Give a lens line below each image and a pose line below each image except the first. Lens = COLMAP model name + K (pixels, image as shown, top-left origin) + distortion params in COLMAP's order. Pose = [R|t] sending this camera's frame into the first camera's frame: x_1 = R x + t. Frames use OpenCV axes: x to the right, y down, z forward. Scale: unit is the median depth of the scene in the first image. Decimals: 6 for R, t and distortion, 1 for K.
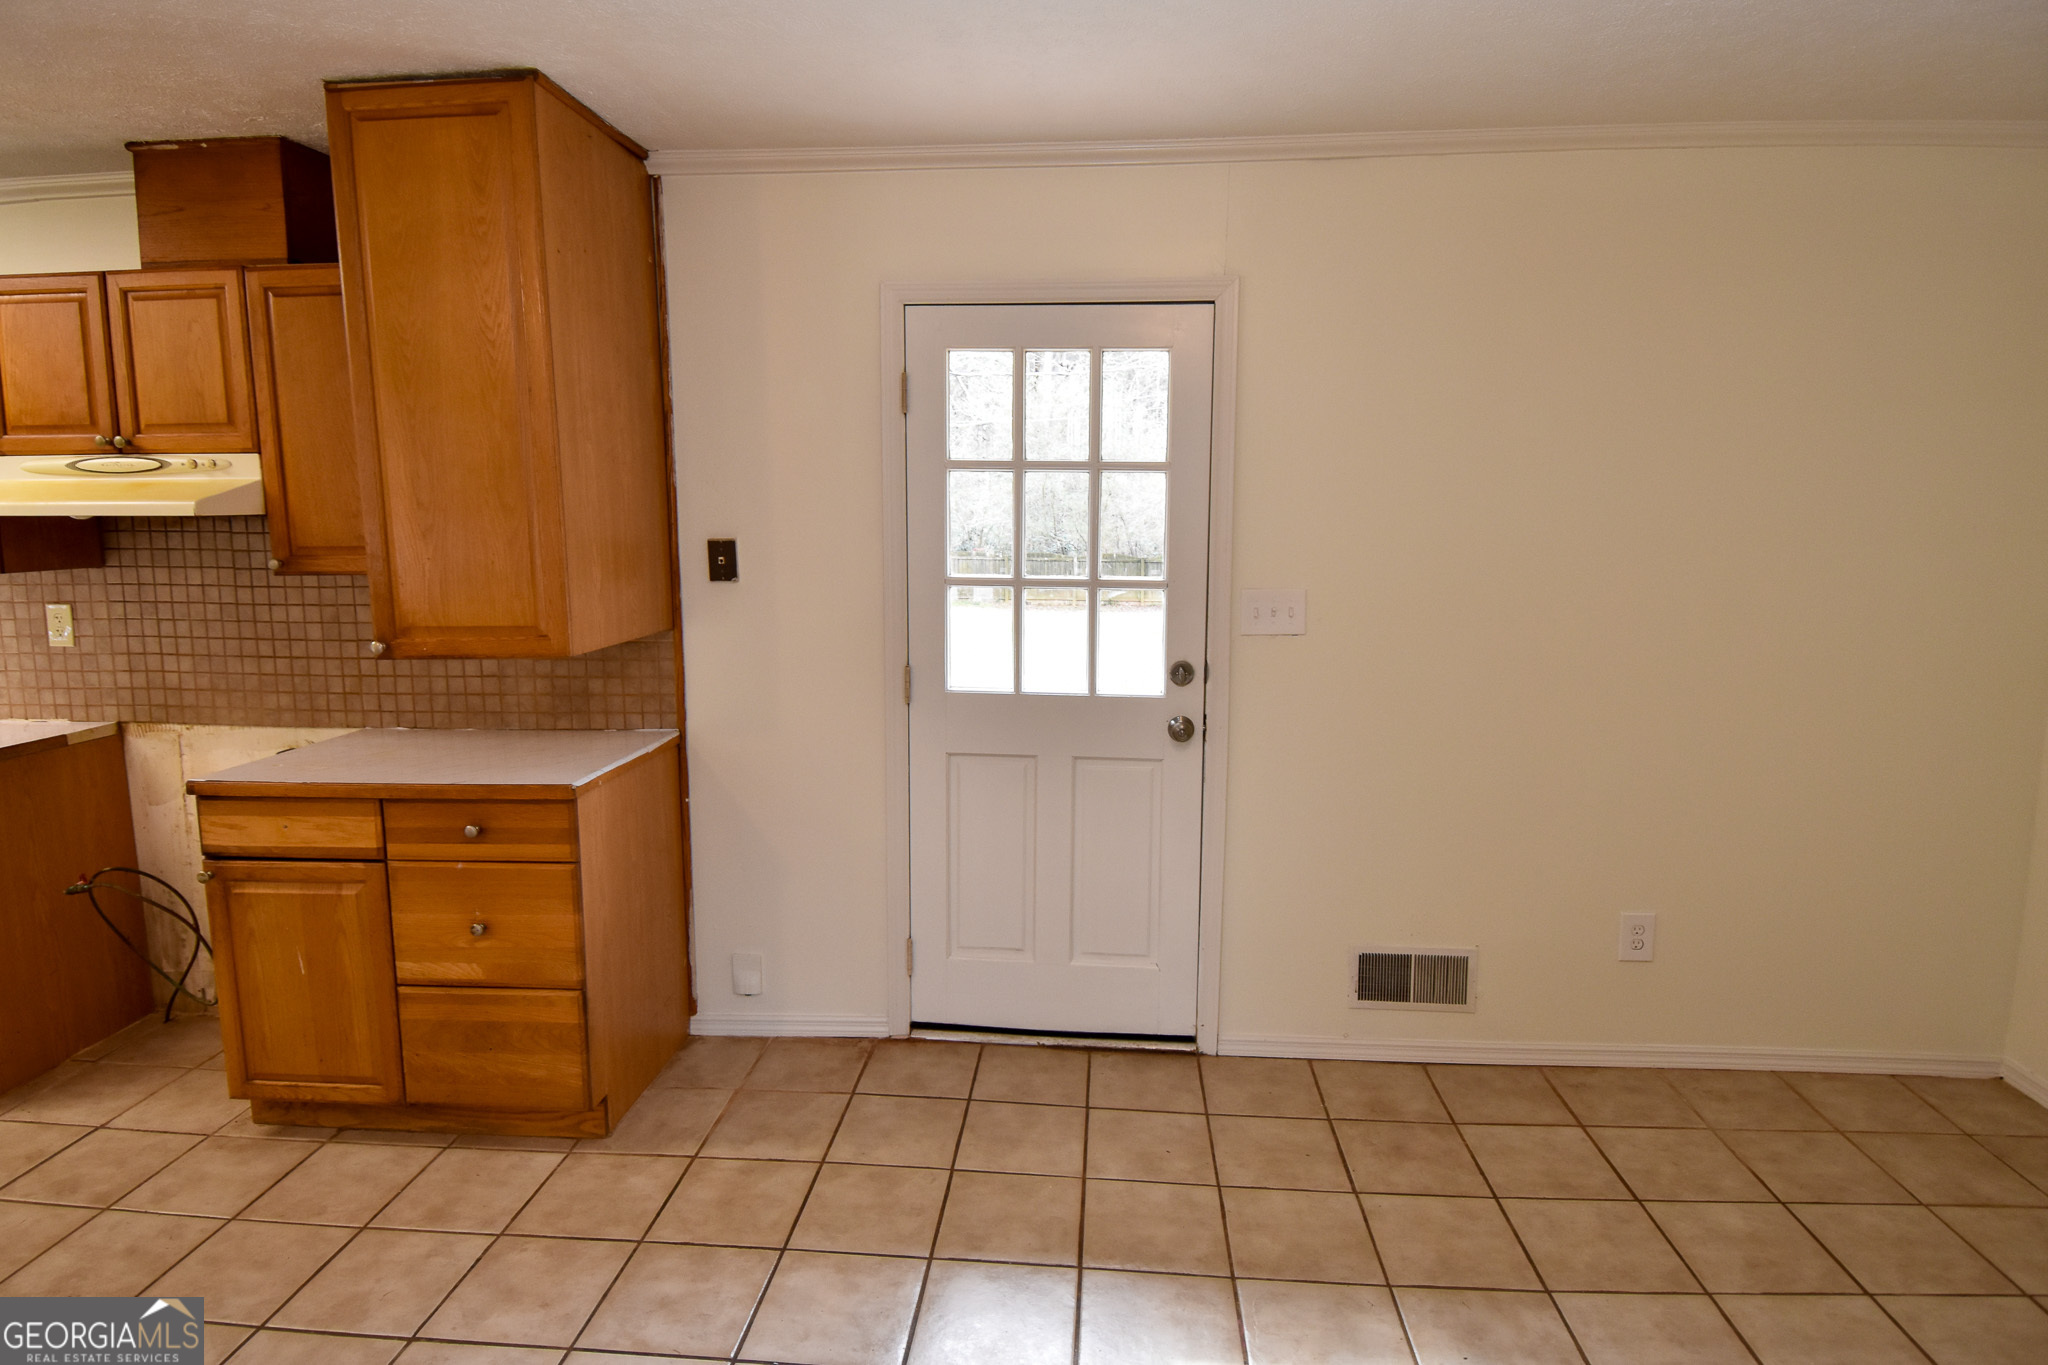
lens RADIAL K [[1096.6, 0, 1007.3], [0, 1096.6, 662.5], [0, 0, 1]] dist [0.041637, -0.053350]
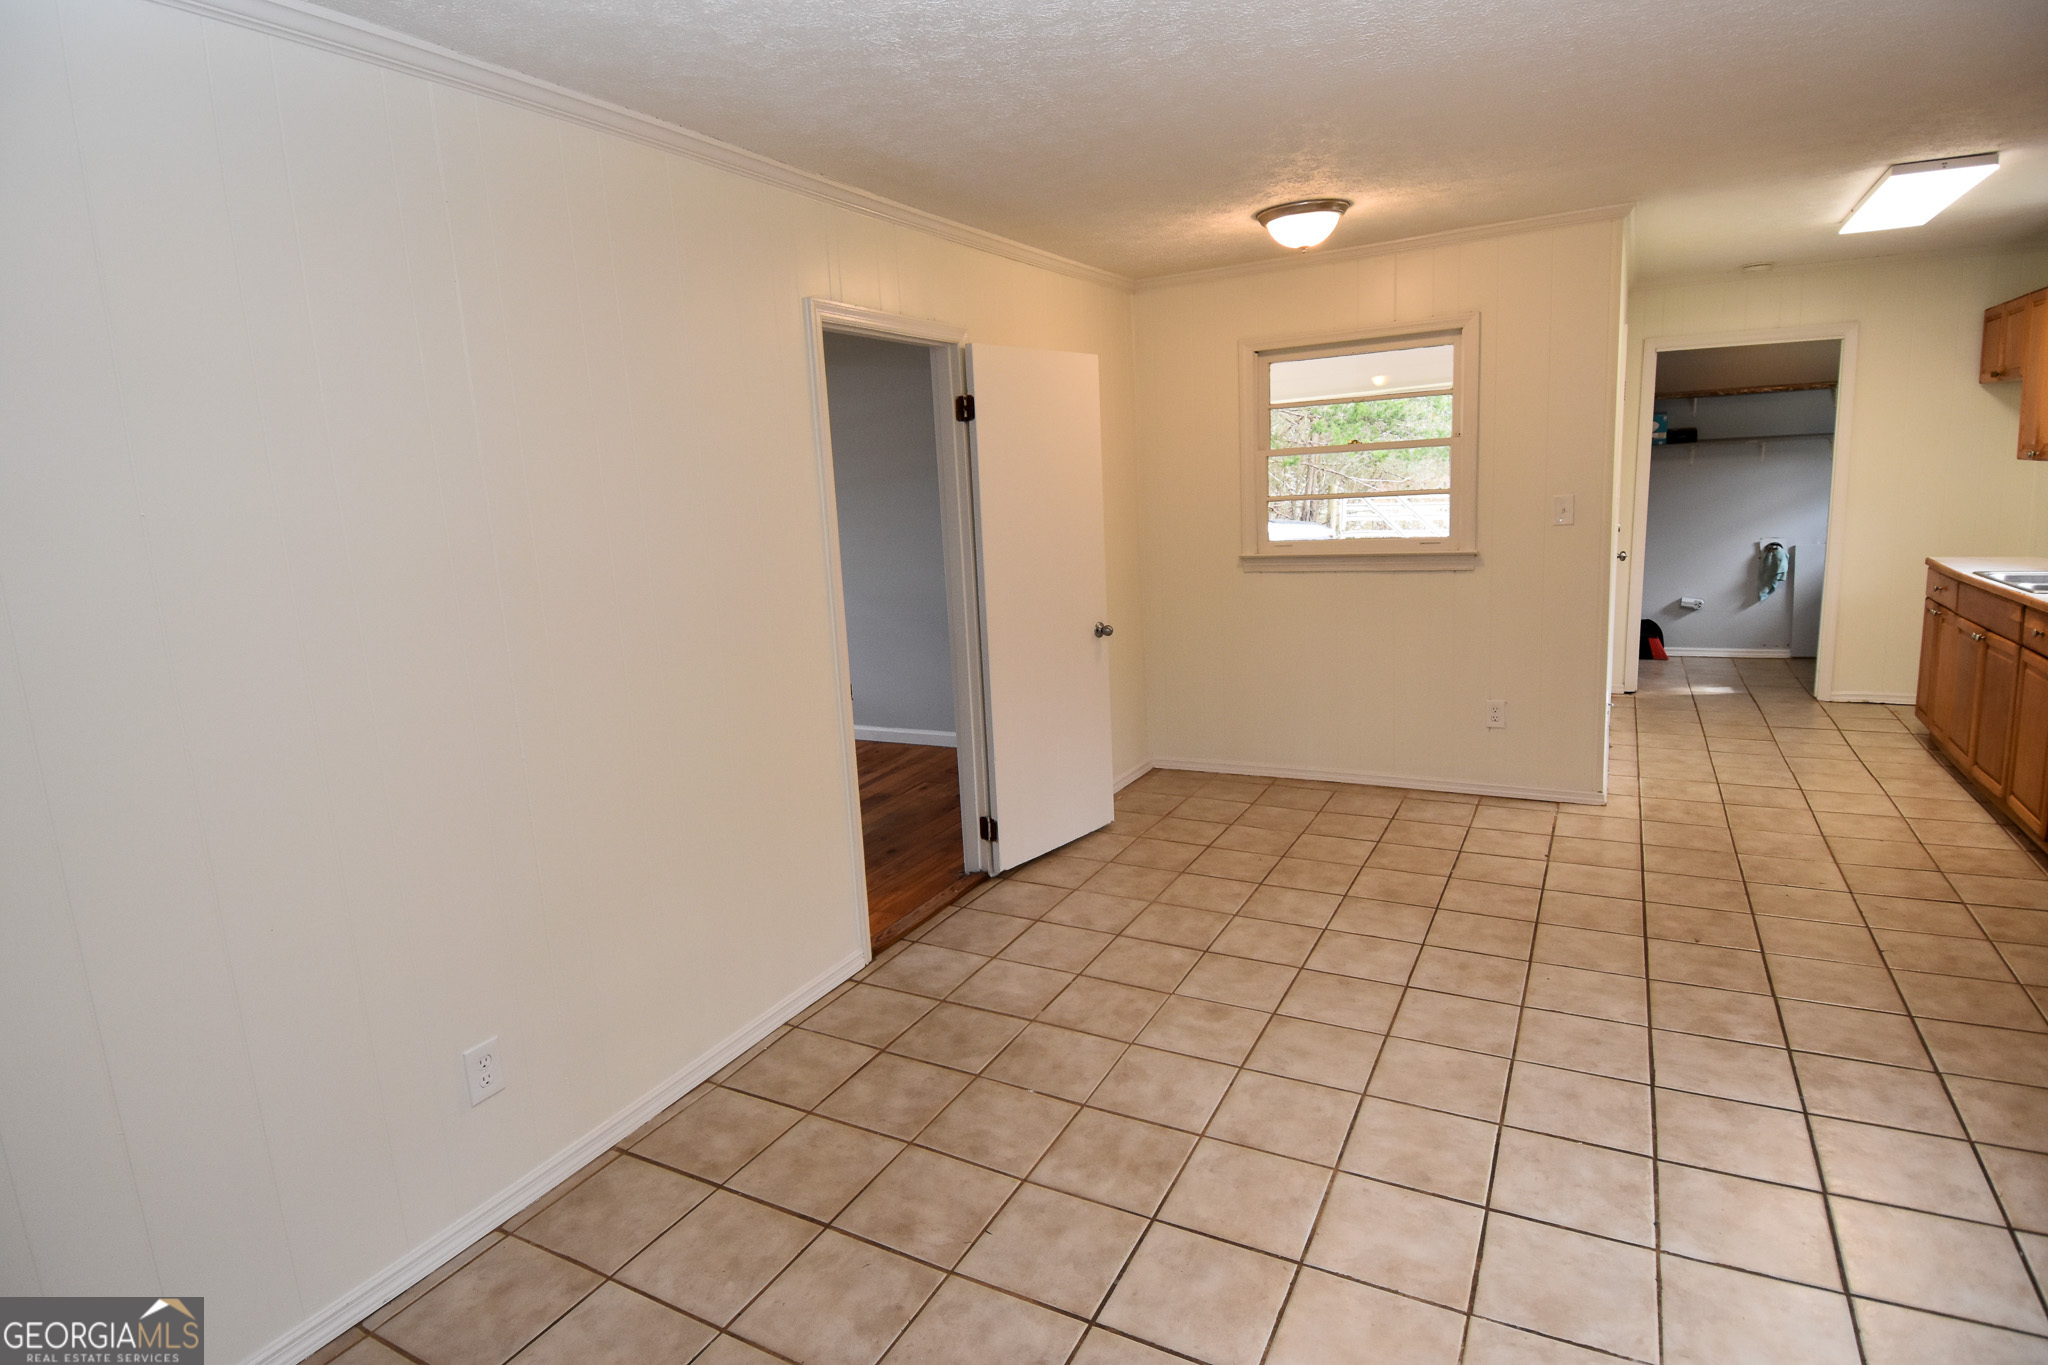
lens RADIAL K [[1074.6, 0, 1029.9], [0, 1074.6, 661.6], [0, 0, 1]] dist [0.046583, -0.050509]
pose [[-0.388640, 0.178509, -0.903932, 0.618051], [-0.072720, 0.972050, 0.223226, -0.039985], [0.918516, 0.152488, -0.364796, 0.264418]]
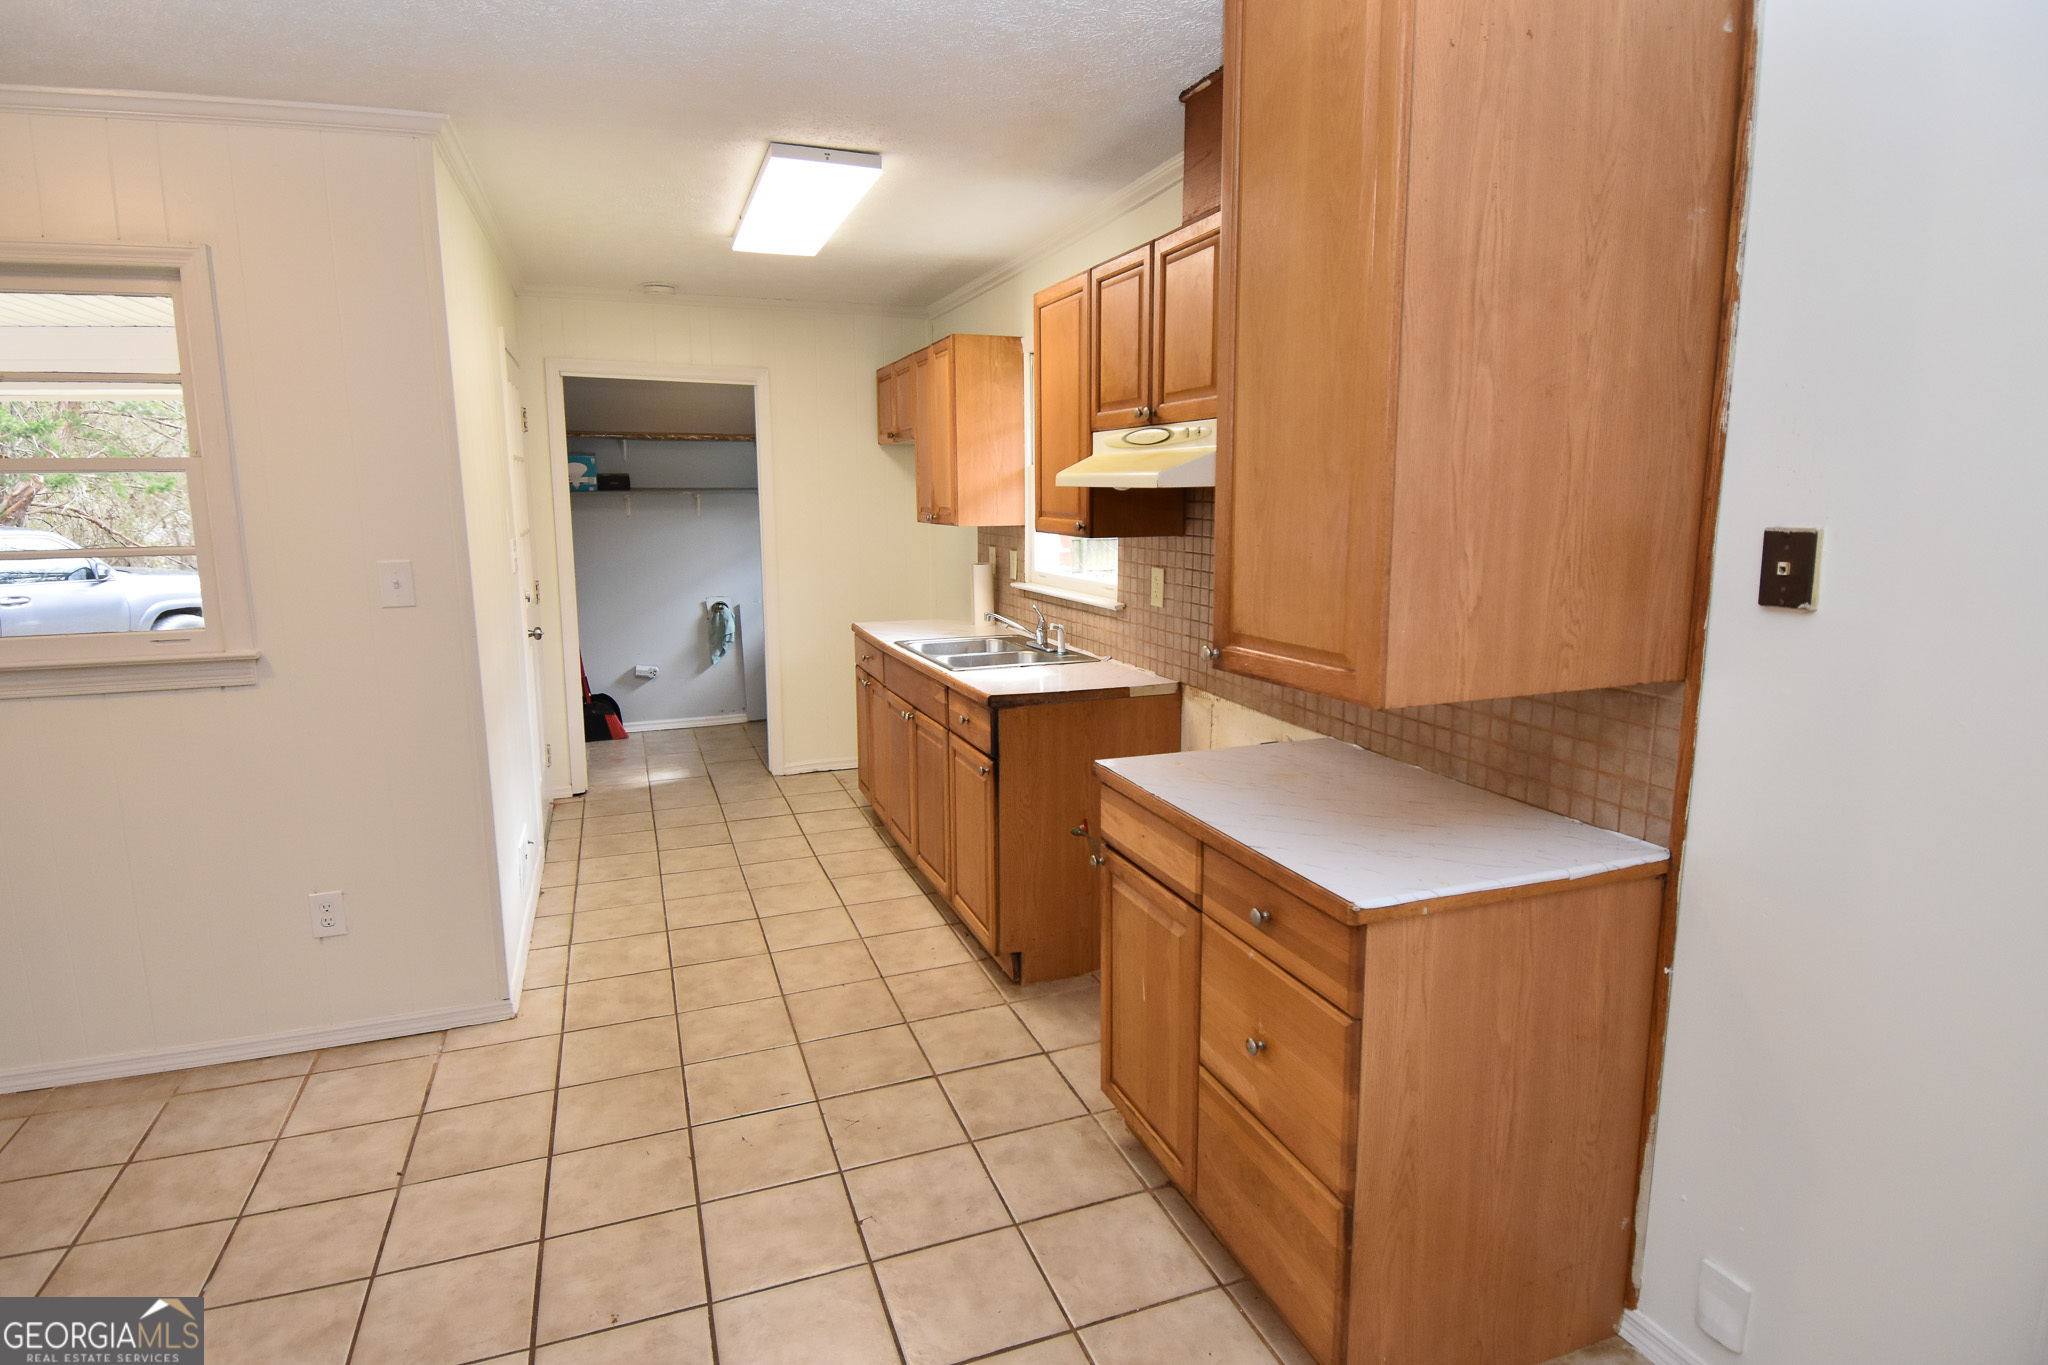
lens RADIAL K [[1074.6, 0, 1029.9], [0, 1074.6, 661.6], [0, 0, 1]] dist [0.046583, -0.050509]
pose [[0.439608, 0.142594, -0.886798, 0.050413], [-0.118828, 0.987872, 0.099940, -0.056029], [0.890294, 0.061442, 0.451221, 0.428414]]
